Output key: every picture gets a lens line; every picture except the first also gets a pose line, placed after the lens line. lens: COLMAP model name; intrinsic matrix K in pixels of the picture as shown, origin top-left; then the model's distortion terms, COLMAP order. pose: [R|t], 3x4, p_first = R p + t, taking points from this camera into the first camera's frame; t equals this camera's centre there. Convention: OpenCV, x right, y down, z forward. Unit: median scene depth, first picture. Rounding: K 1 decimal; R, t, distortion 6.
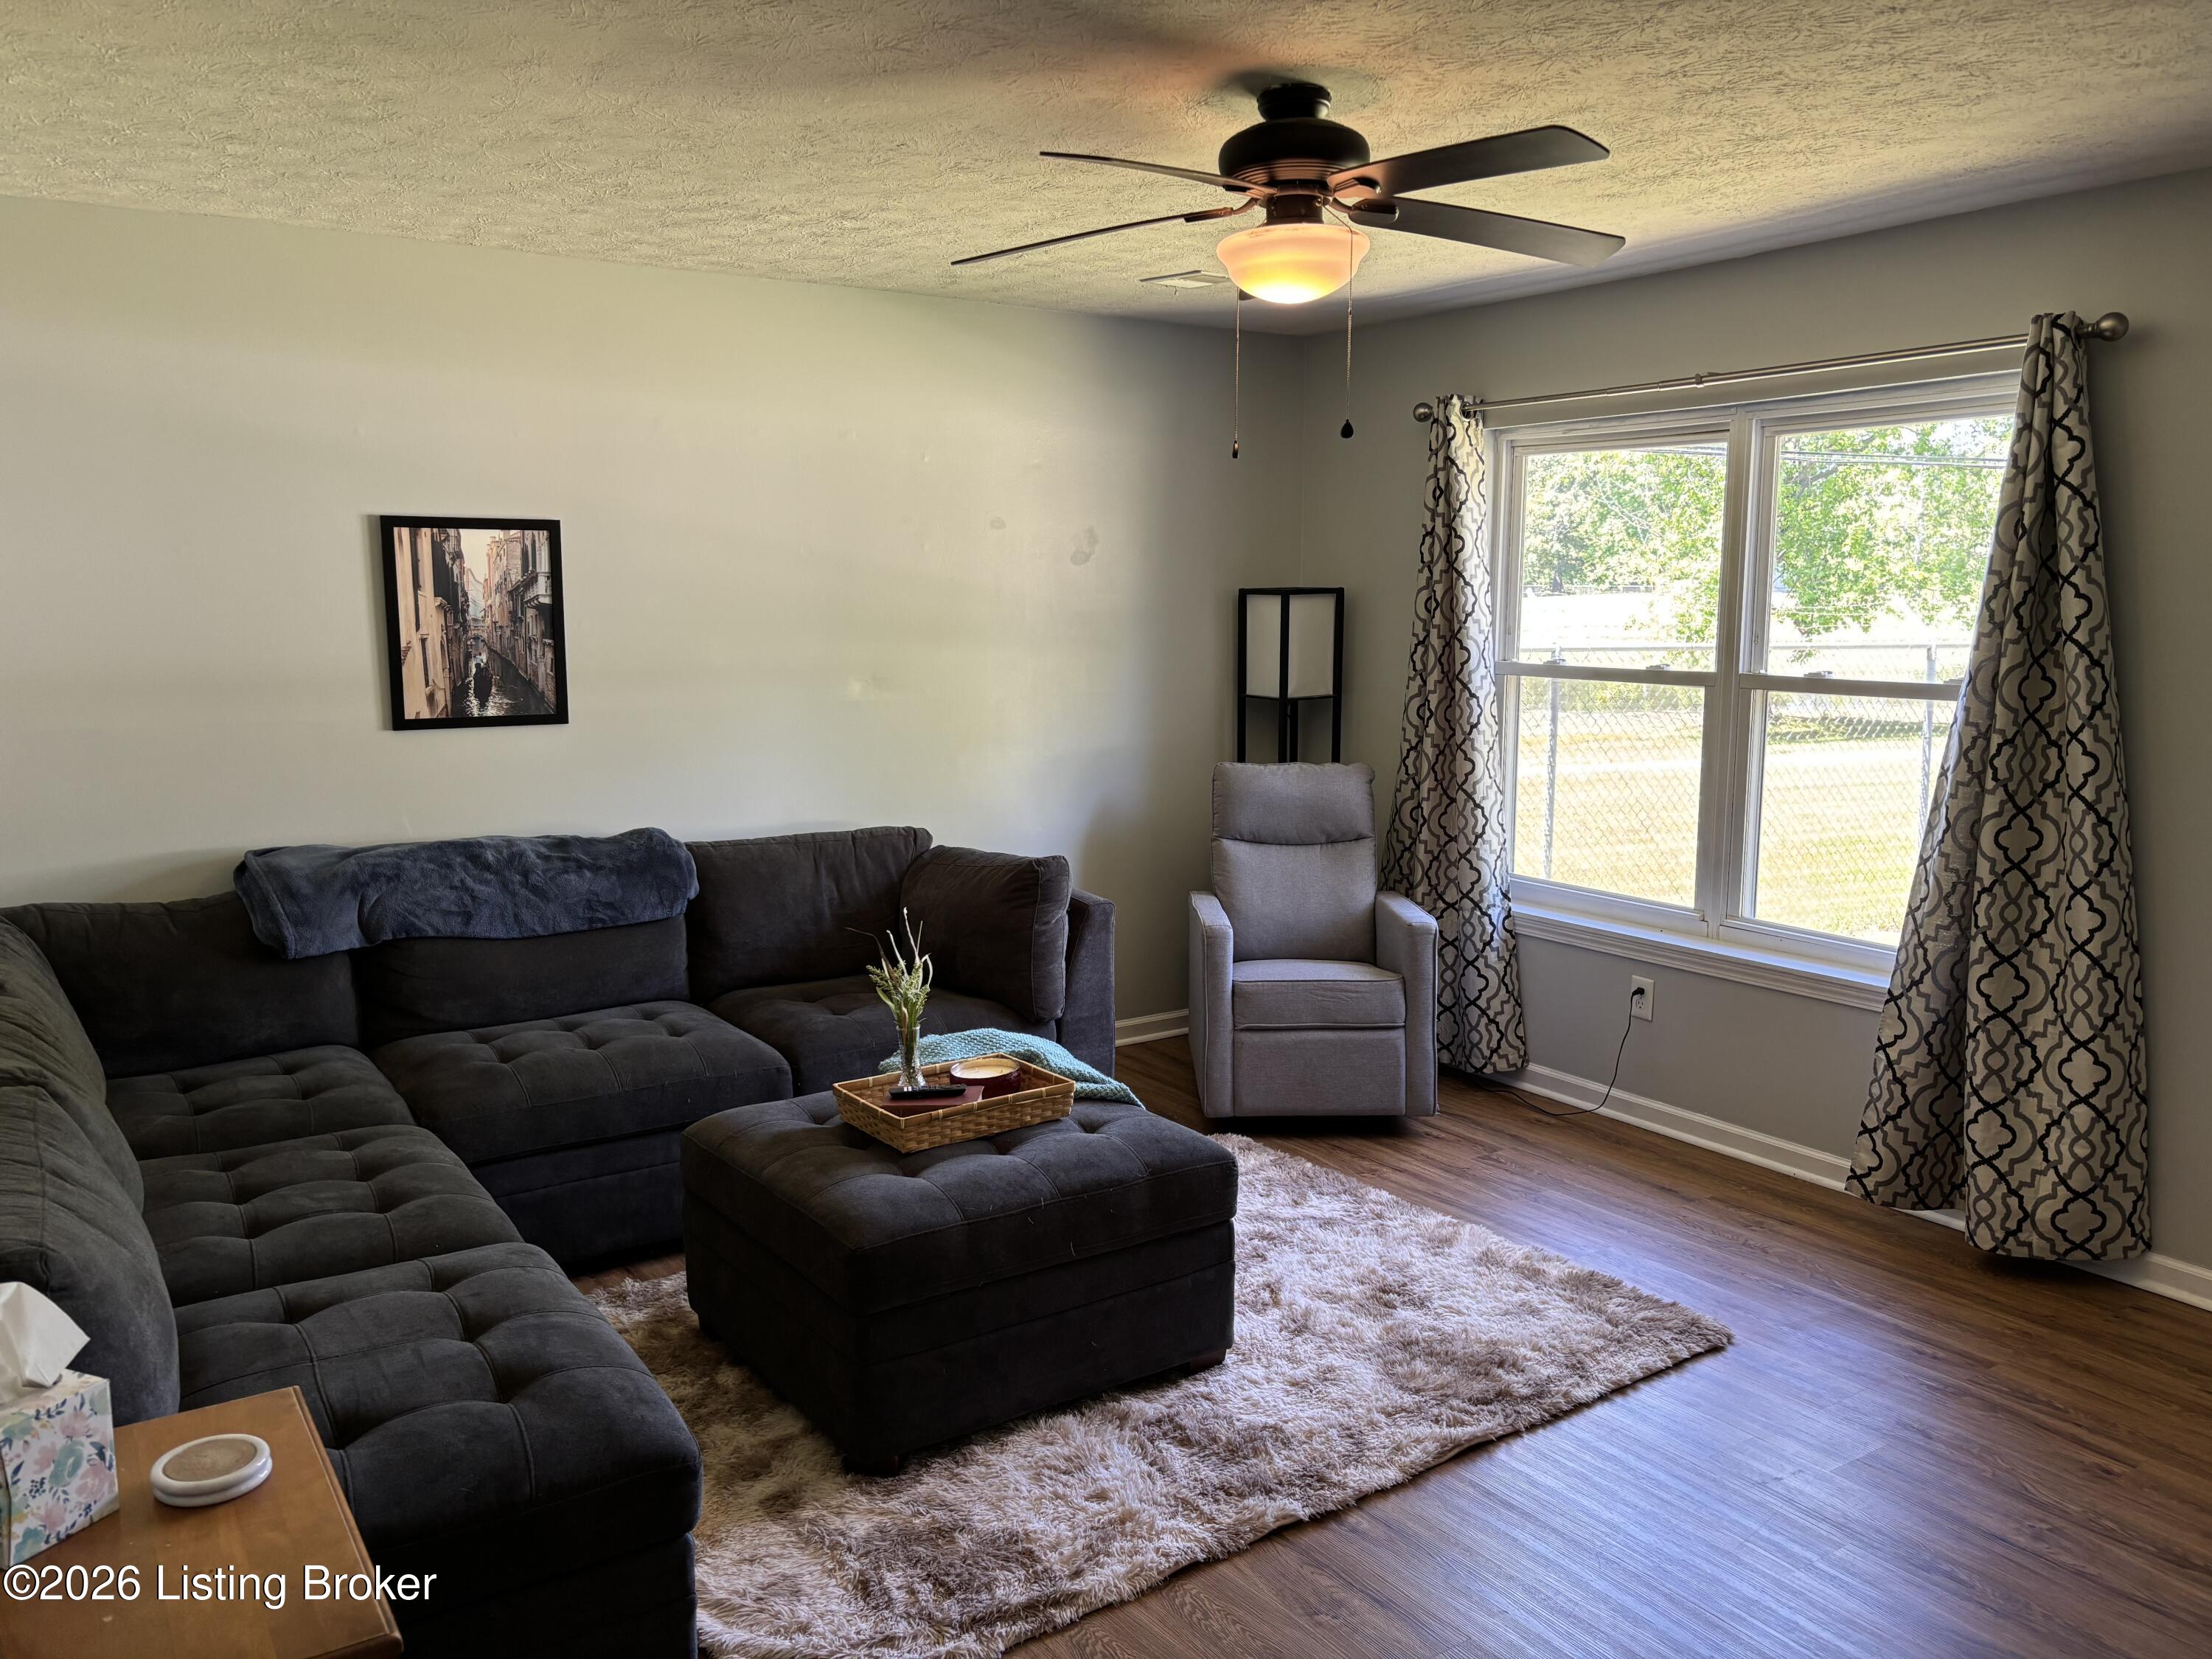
lens RADIAL K [[1679.8, 0, 1107.0], [0, 1679.8, 824.0], [0, 0, 1]] dist [0.024944, -0.011838]
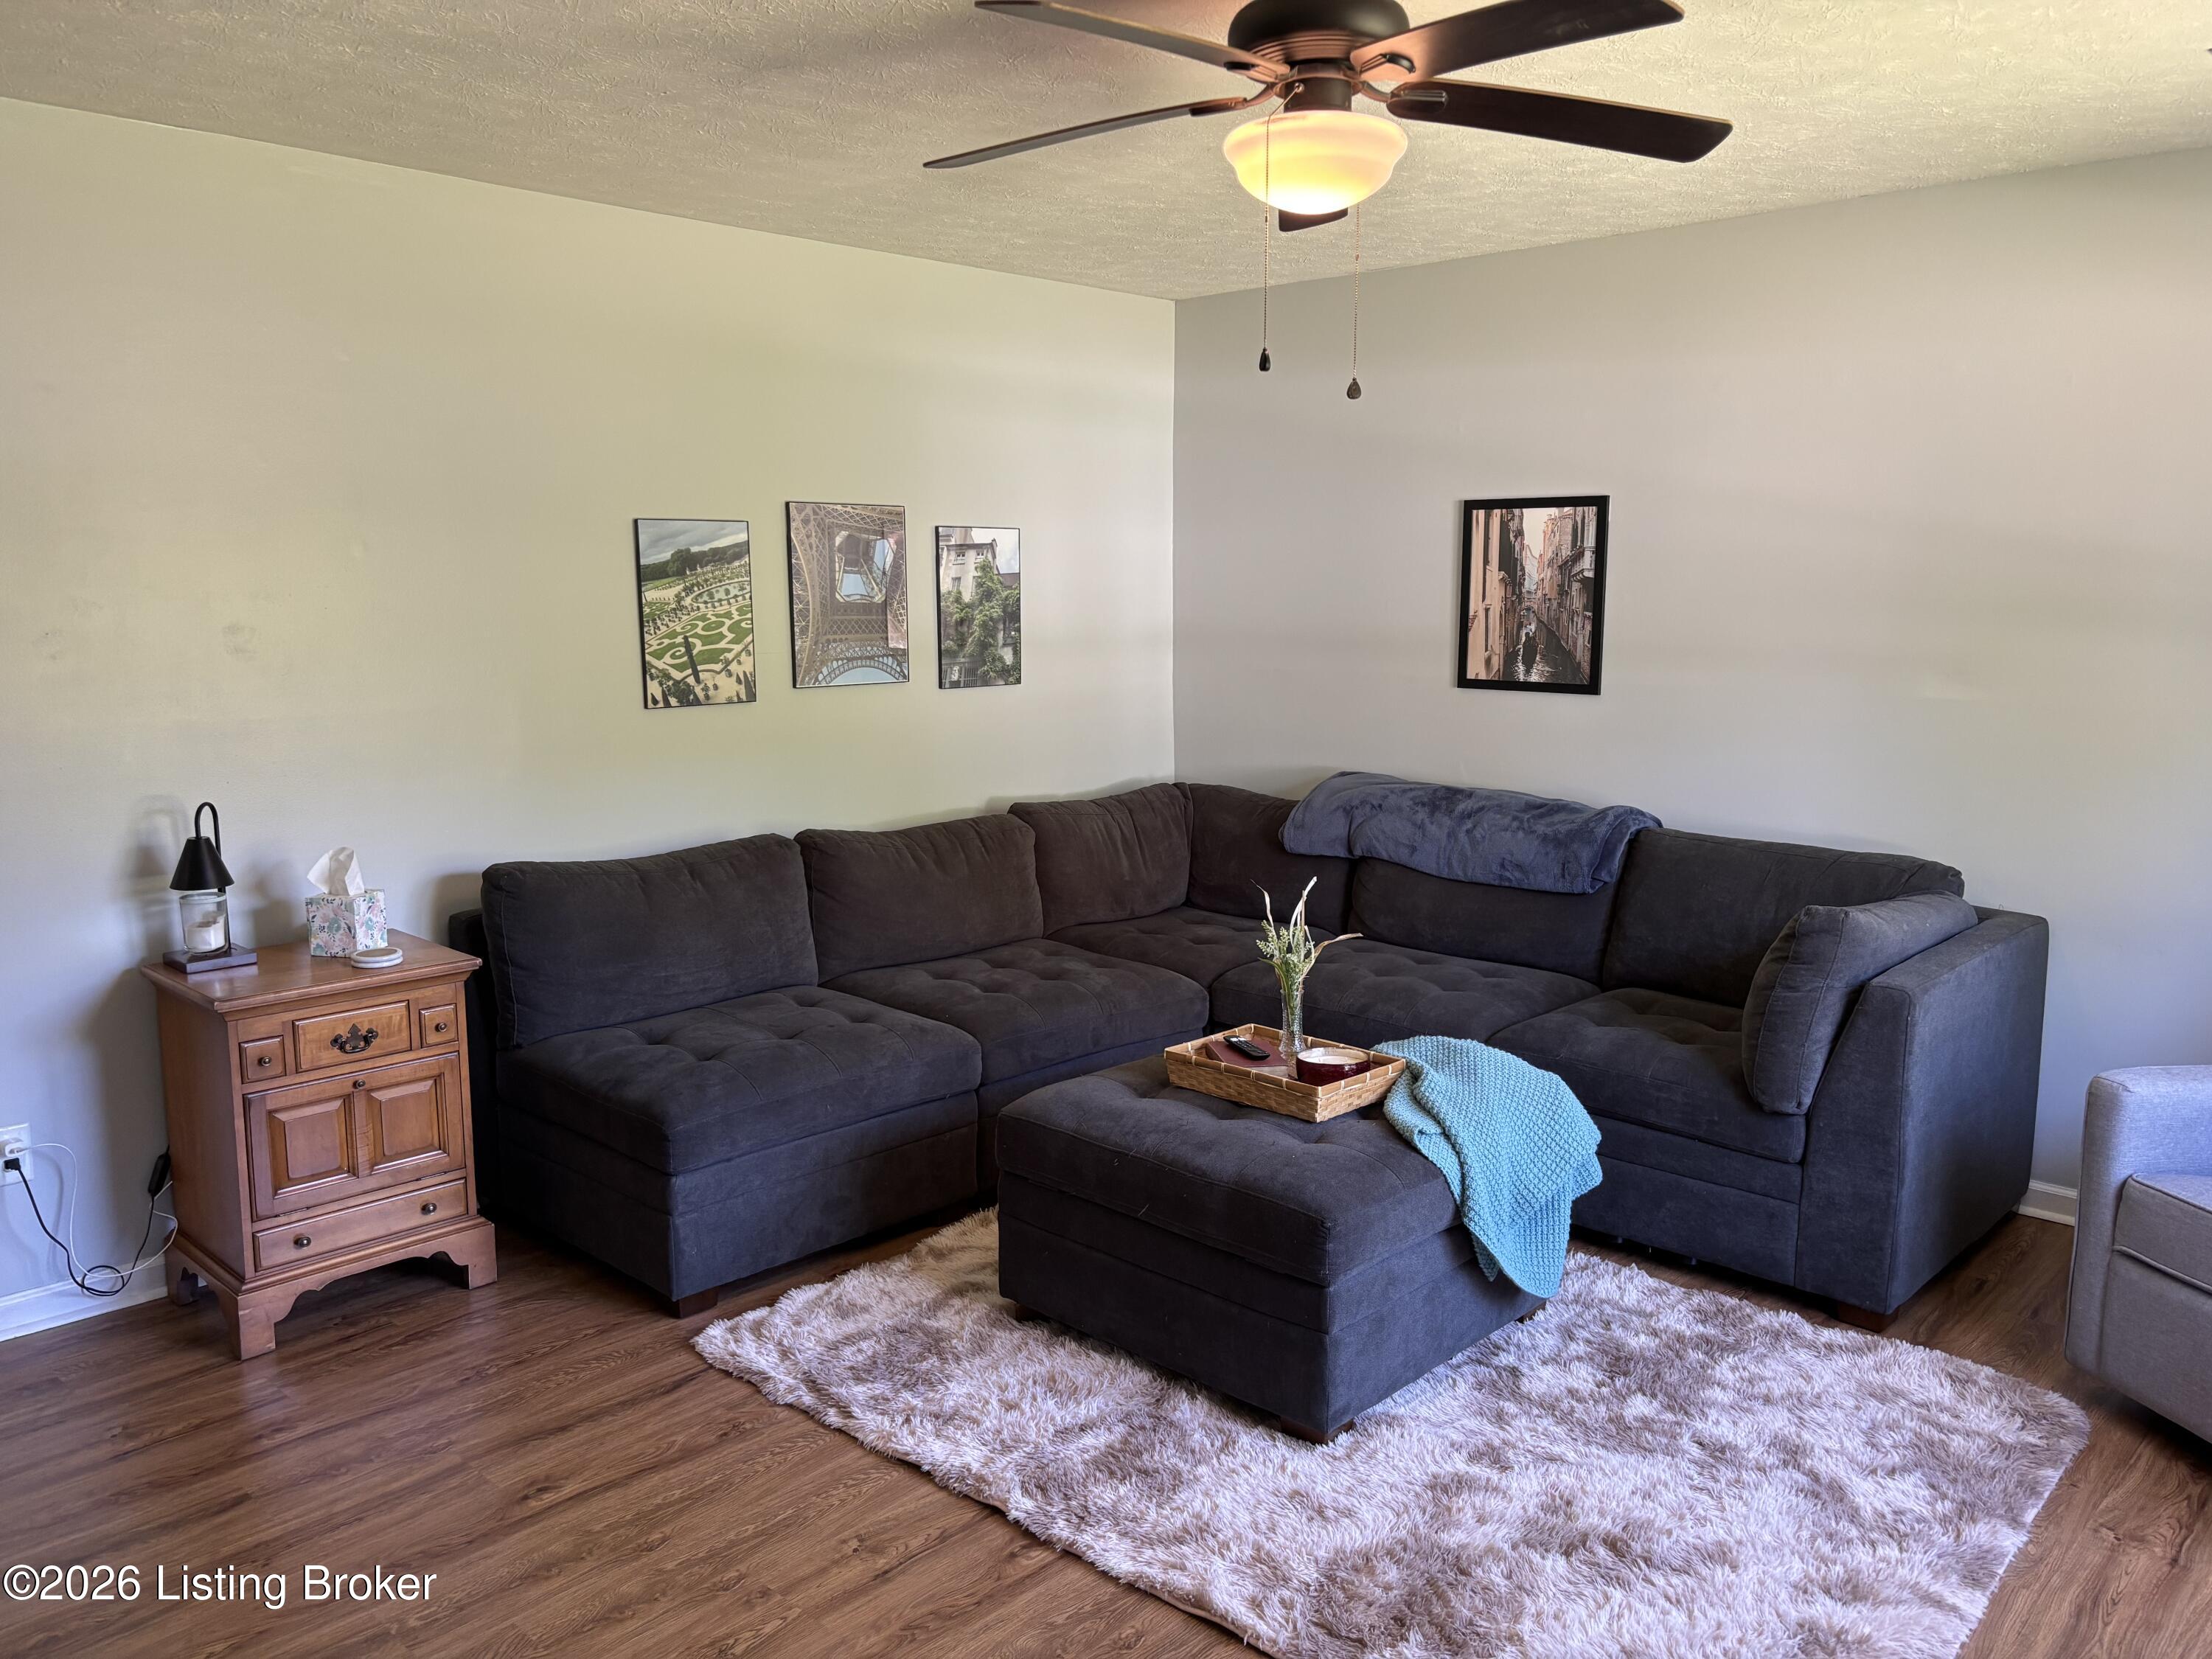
lens RADIAL K [[1679.8, 0, 1104.1], [0, 1679.8, 837.2], [0, 0, 1]] dist [0.024944, -0.011838]
pose [[0.216797, 0.147559, -0.965000, 0.643158], [-0.139025, 0.983102, 0.119094, -0.057939], [0.966266, 0.108340, 0.233648, 0.507244]]
